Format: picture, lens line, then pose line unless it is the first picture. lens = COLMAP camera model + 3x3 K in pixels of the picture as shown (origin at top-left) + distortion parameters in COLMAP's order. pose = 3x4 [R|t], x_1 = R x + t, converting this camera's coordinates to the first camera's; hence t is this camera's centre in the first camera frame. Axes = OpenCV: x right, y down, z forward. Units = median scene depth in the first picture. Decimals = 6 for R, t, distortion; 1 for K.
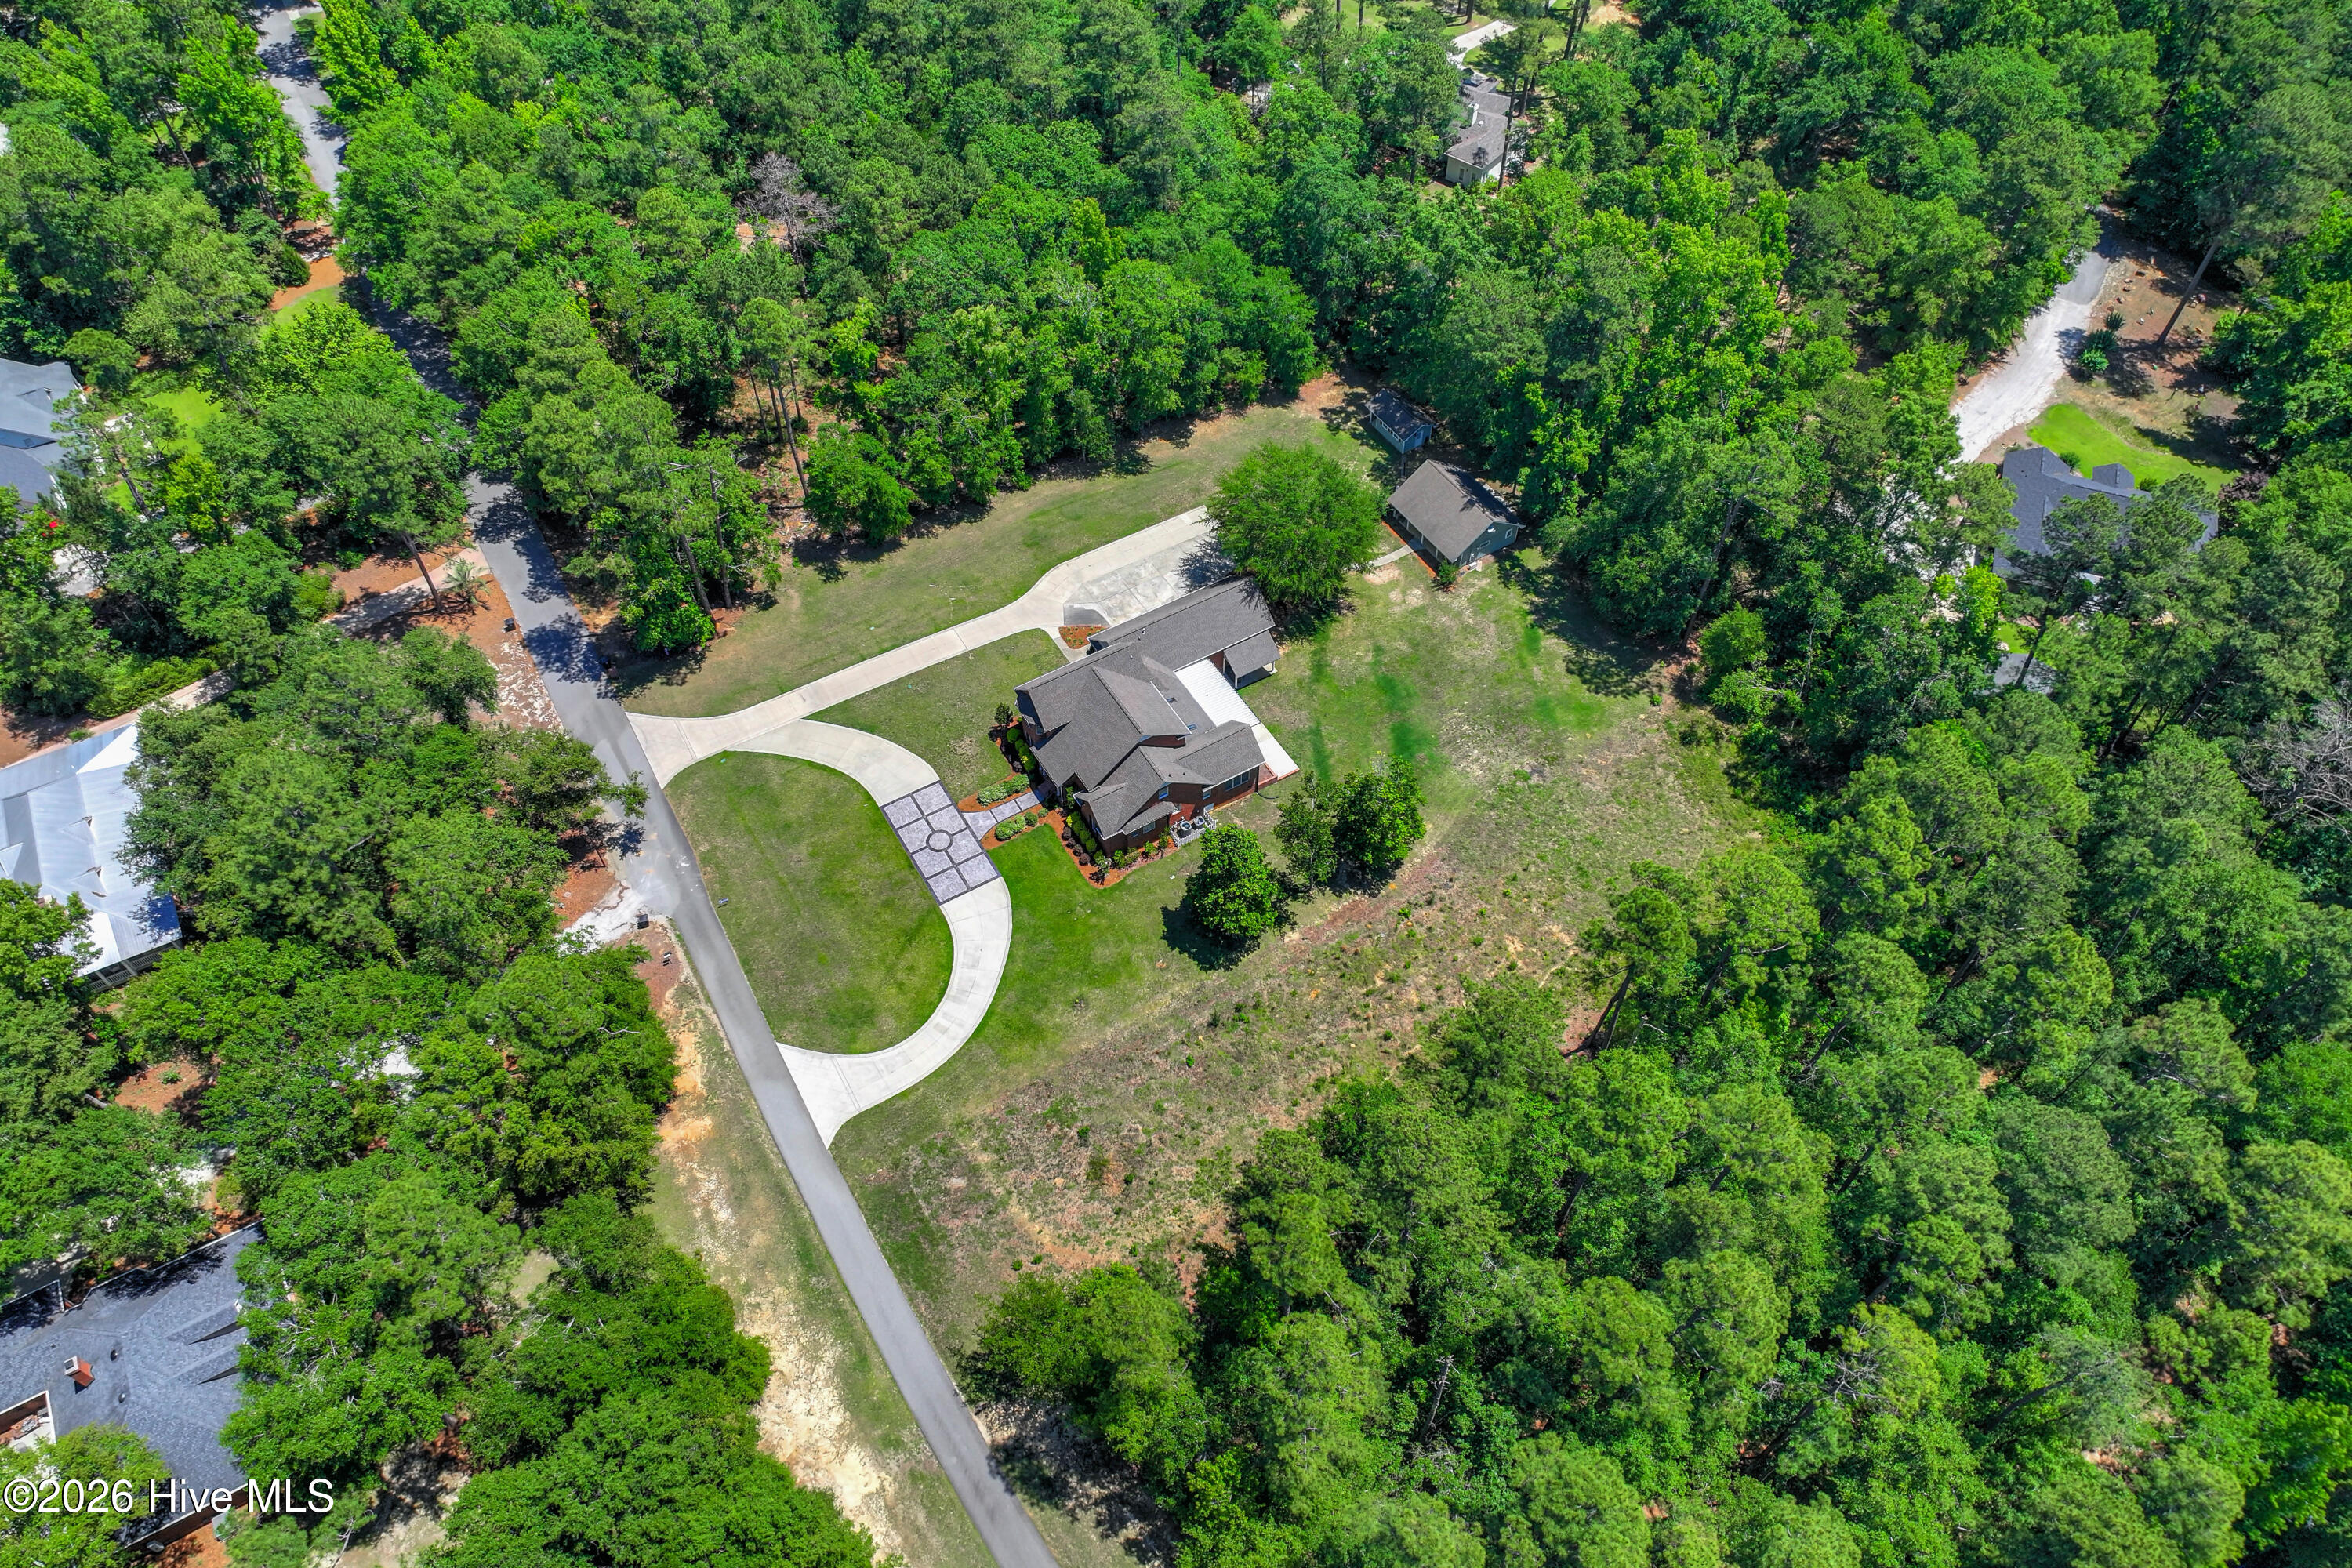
lens RADIAL K [[1619.4, 0, 1181.2], [0, 1619.4, 780.4], [0, 0, 1]] dist [0.003234, 0.001869]
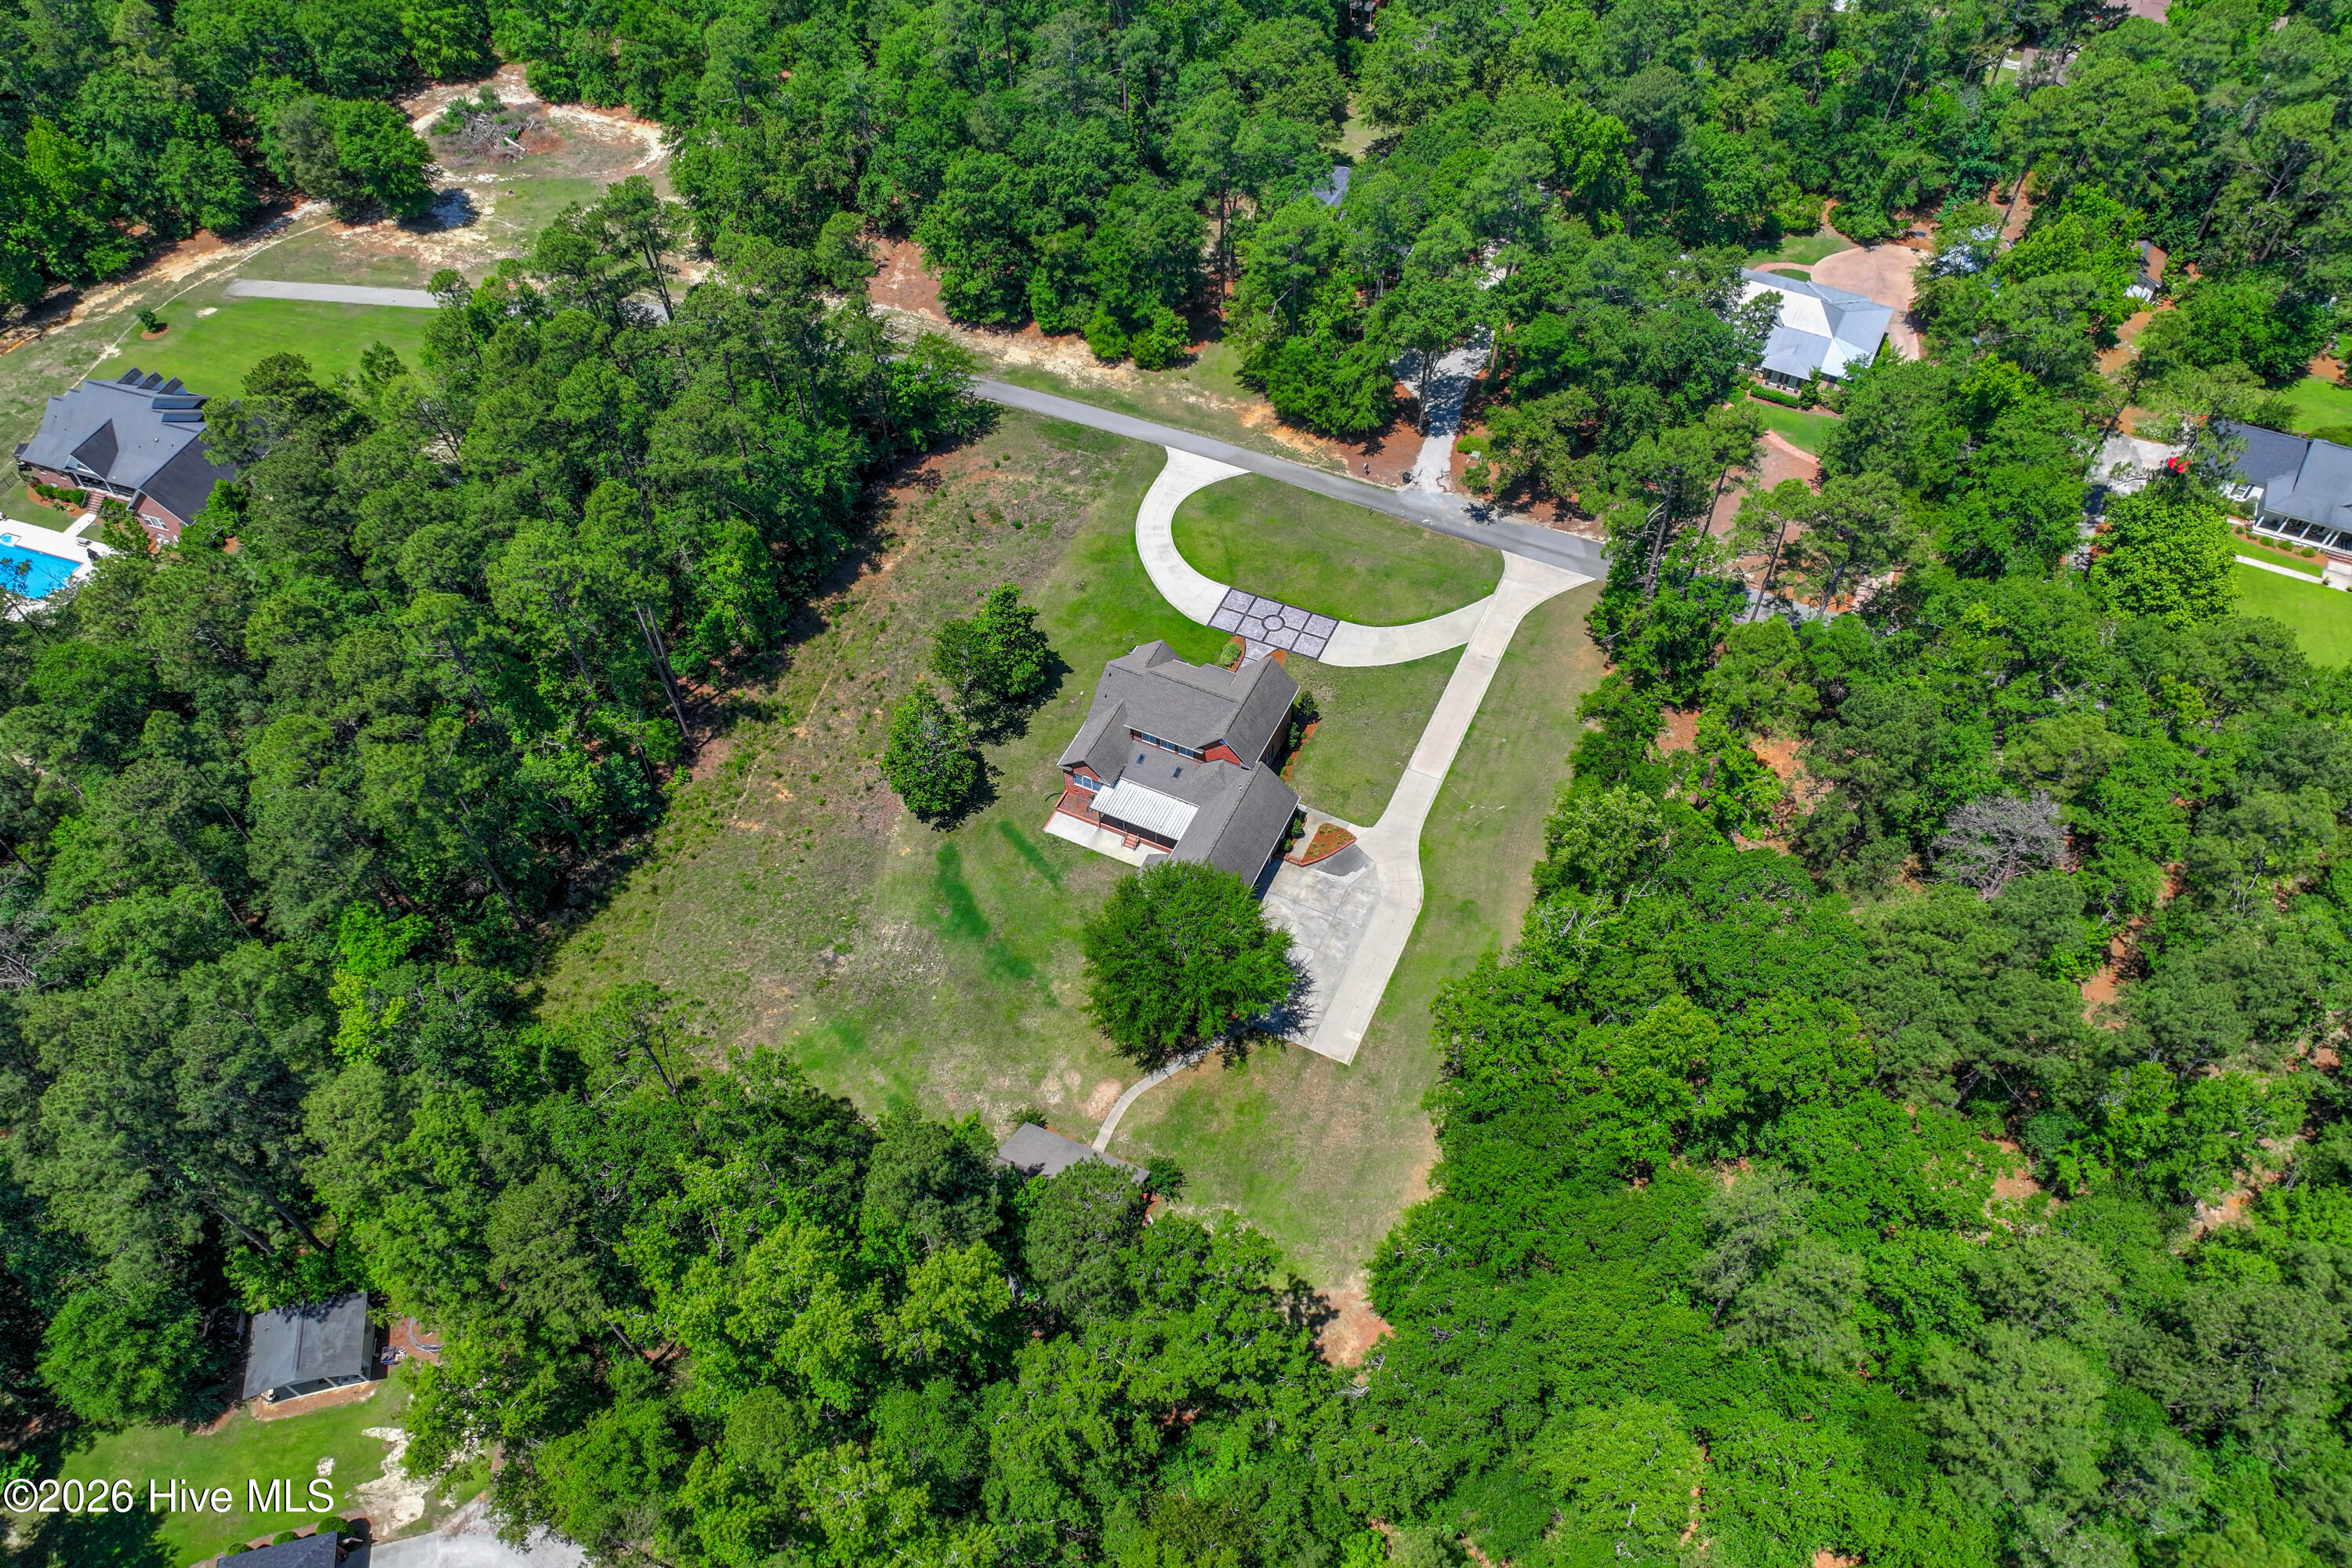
lens RADIAL K [[1636.6, 0, 1187.8], [0, 1636.6, 791.5], [0, 0, 1]] dist [0.001794, 0.001891]
pose [[-0.830763, 0.440478, -0.340311, 0.320485], [-0.438440, -0.141159, 0.887606, -0.905878], [0.342933, 0.886596, 0.310393, 0.674441]]
